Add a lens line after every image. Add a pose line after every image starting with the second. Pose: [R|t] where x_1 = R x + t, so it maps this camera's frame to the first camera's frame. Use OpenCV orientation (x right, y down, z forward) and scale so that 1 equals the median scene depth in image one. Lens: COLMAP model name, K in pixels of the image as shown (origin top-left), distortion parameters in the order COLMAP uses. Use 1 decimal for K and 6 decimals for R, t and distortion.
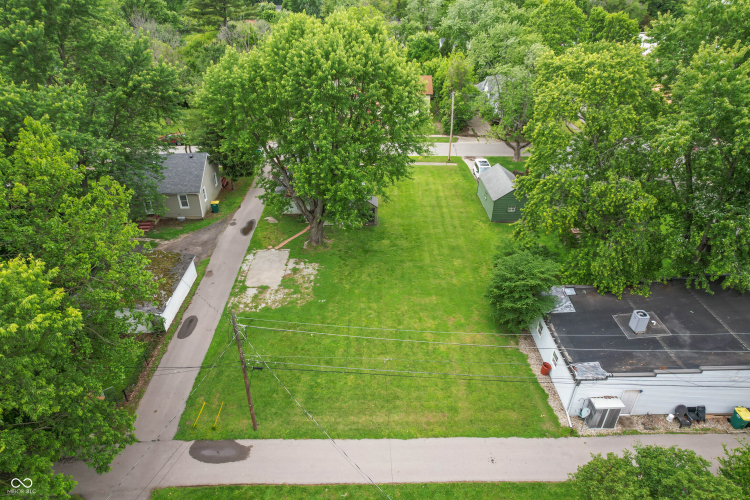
lens RADIAL K [[480.0, 0, 375.0], [0, 480.0, 250.0], [0, 0, 1]] dist [-0.071140, 0.062508]
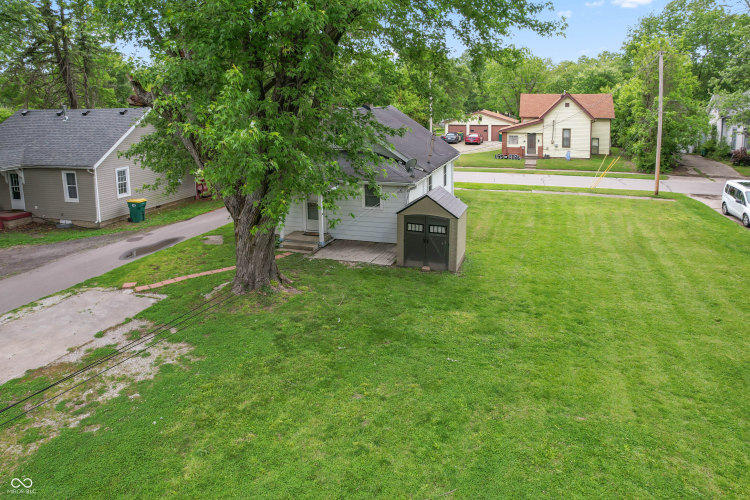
lens RADIAL K [[480.0, 0, 375.0], [0, 480.0, 250.0], [0, 0, 1]] dist [-0.071140, 0.062508]
pose [[0.943881, 0.084525, -0.319287, 0.059206], [-0.156036, 0.966135, -0.205512, 0.012411], [0.291103, 0.243799, 0.925106, 0.671485]]
